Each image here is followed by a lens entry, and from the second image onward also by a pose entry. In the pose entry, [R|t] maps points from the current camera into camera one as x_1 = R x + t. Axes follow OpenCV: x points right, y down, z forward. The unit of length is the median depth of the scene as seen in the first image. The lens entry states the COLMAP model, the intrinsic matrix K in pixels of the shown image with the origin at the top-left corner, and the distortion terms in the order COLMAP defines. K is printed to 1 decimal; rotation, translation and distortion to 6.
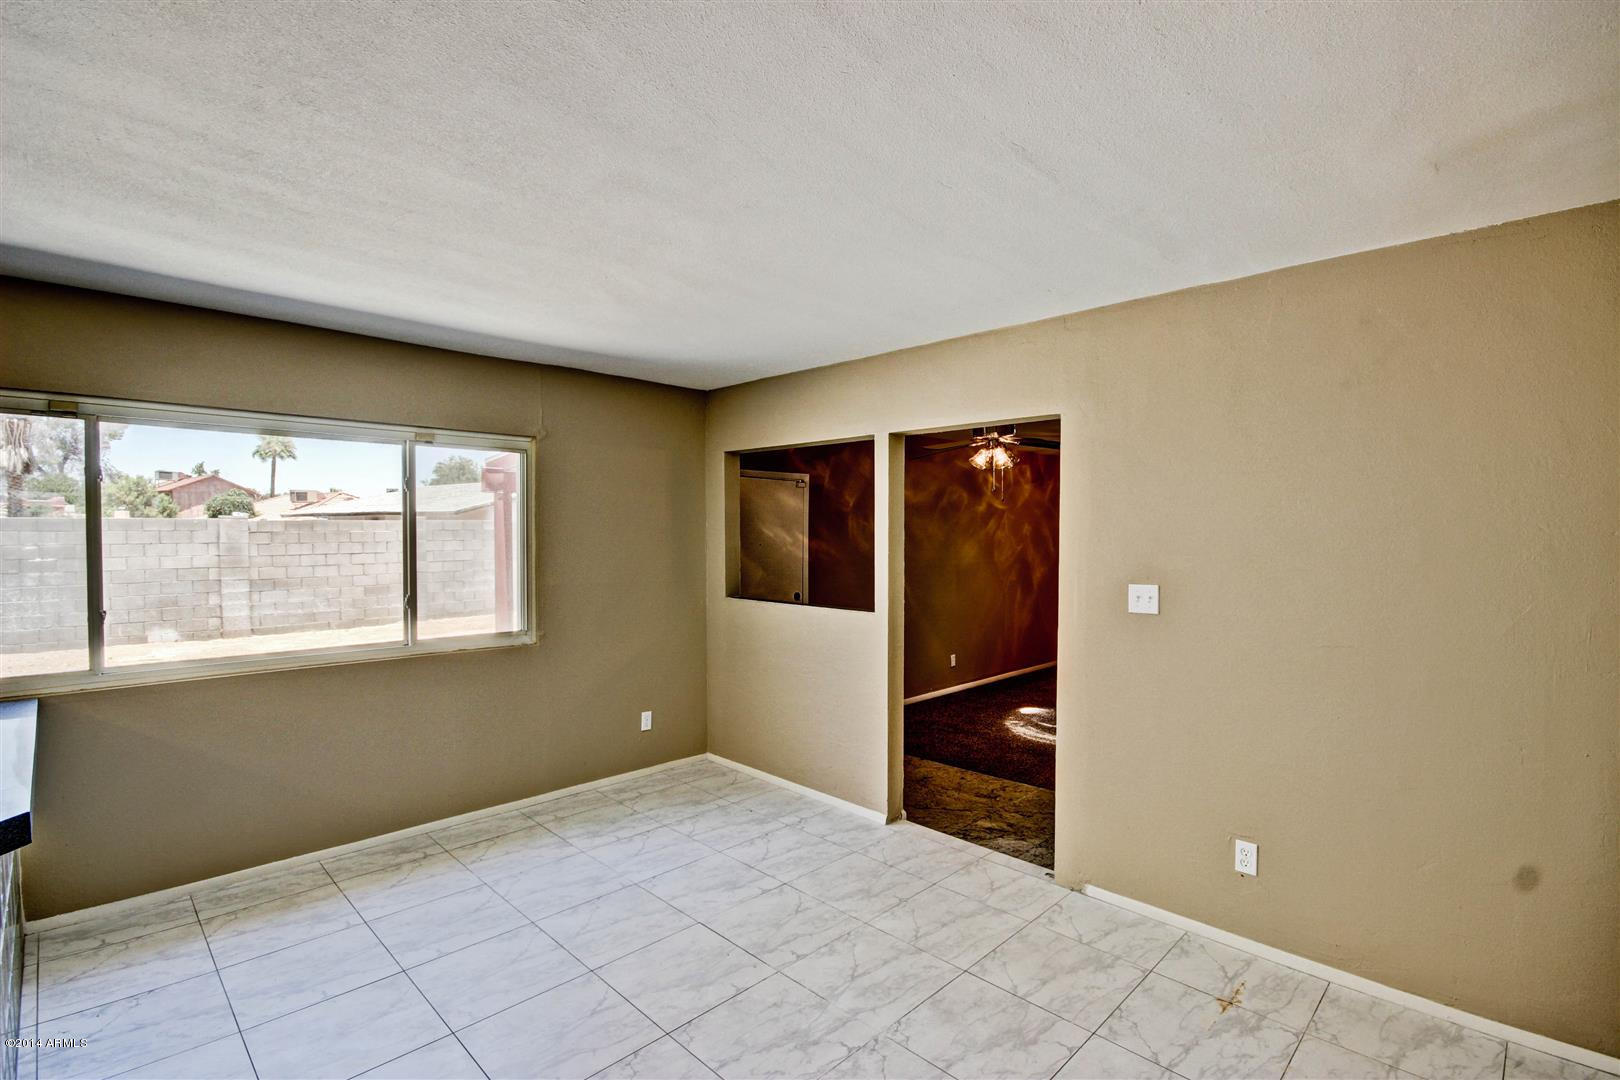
lens RADIAL K [[745.3, 0, 812.9], [0, 745.3, 552.6], [0, 0, 1]] dist [-0.003210, -0.005723]
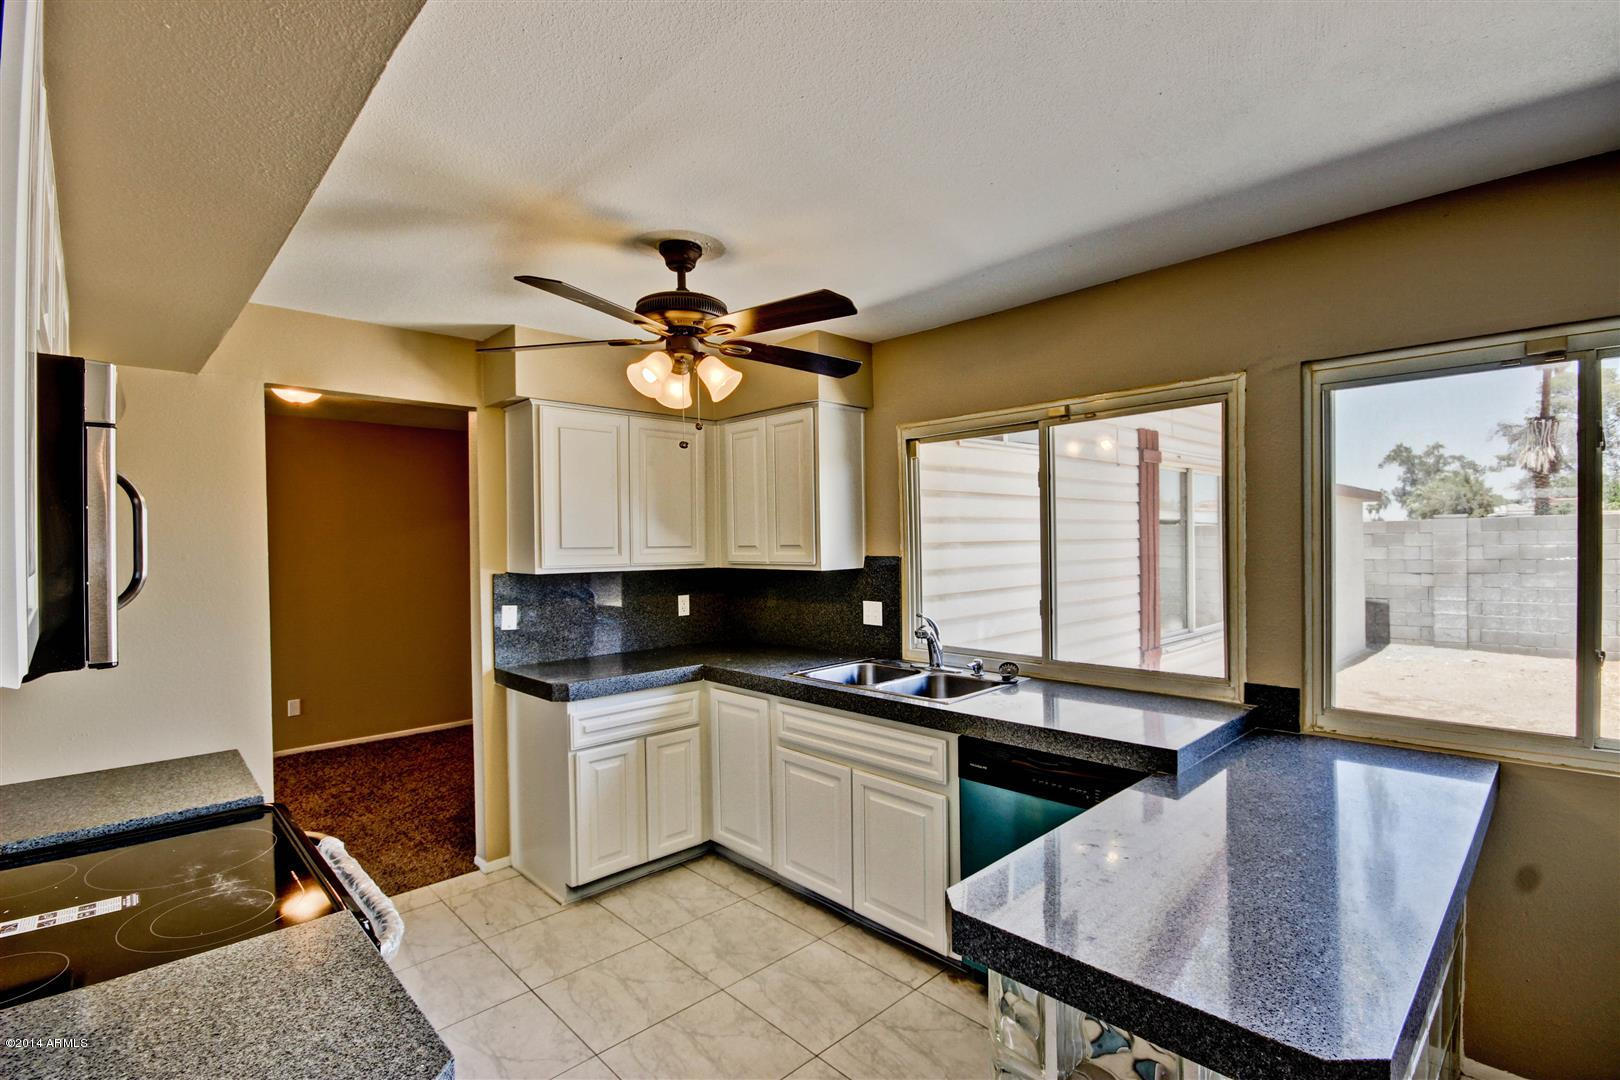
lens RADIAL K [[745.3, 0, 805.0], [0, 745.3, 550.1], [0, 0, 1]] dist [-0.003210, -0.005723]
pose [[-0.040468, 0.010410, -0.999127, -0.208466], [-0.011697, 0.999872, 0.010892, -0.005222], [0.999112, 0.012128, -0.040341, 0.237926]]
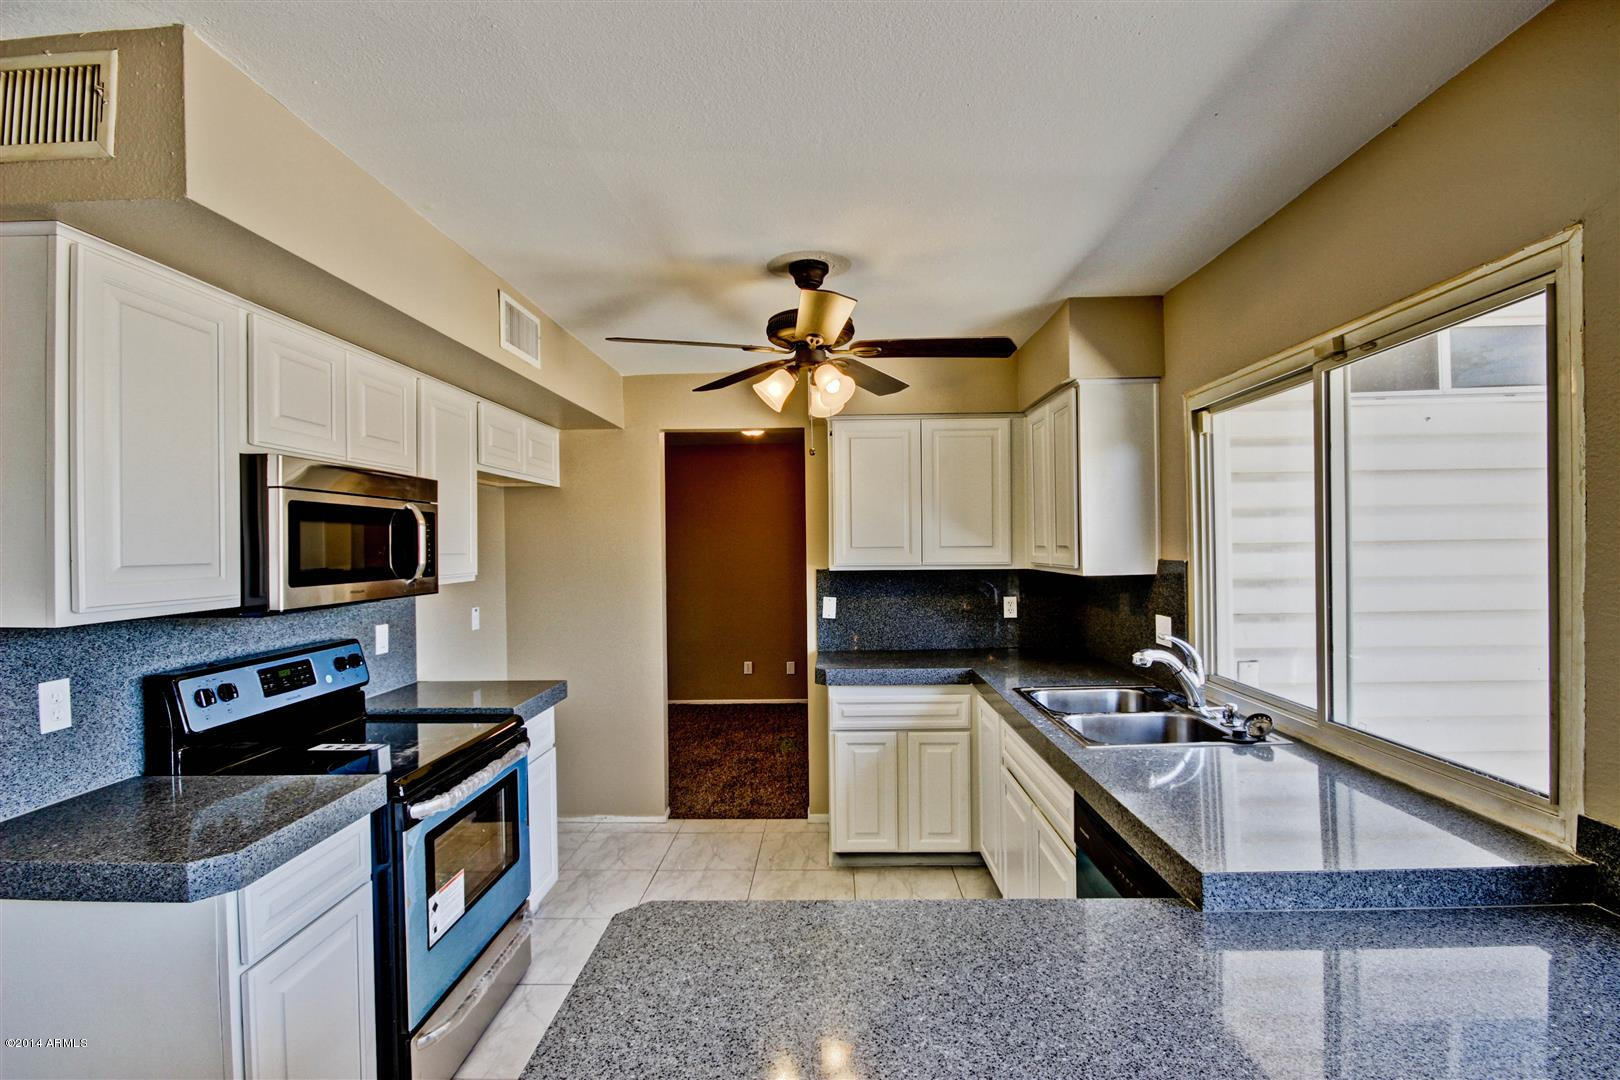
lens RADIAL K [[745.3, 0, 840.1], [0, 745.3, 551.1], [0, 0, 1]] dist [-0.003210, -0.005723]
pose [[-0.725440, 0.015492, -0.688111, -0.377354], [-0.004114, 0.999631, 0.026843, -0.015242], [0.688273, 0.022304, -0.725109, 0.576228]]
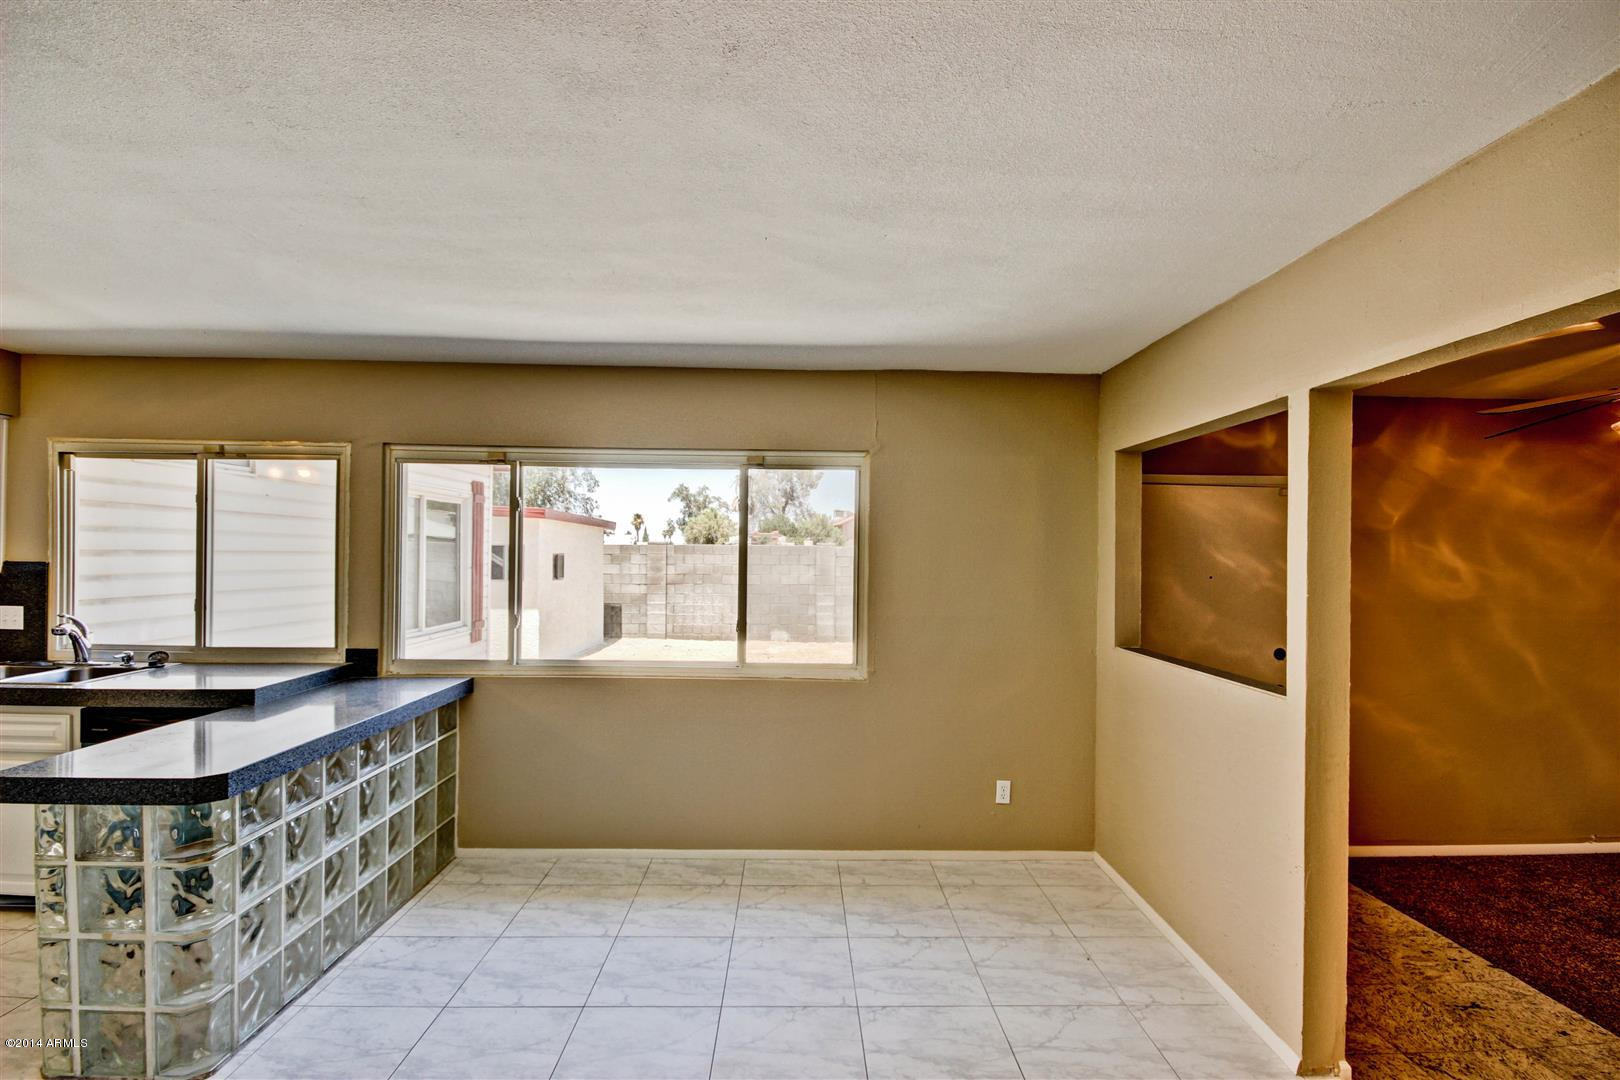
lens RADIAL K [[745.3, 0, 811.7], [0, 745.3, 553.6], [0, 0, 1]] dist [-0.003210, -0.005723]
pose [[0.724815, 0.005726, -0.688919, 0.203924], [-0.030394, 0.999258, -0.023672, -0.007017], [0.688273, 0.038097, 0.724451, 0.301274]]
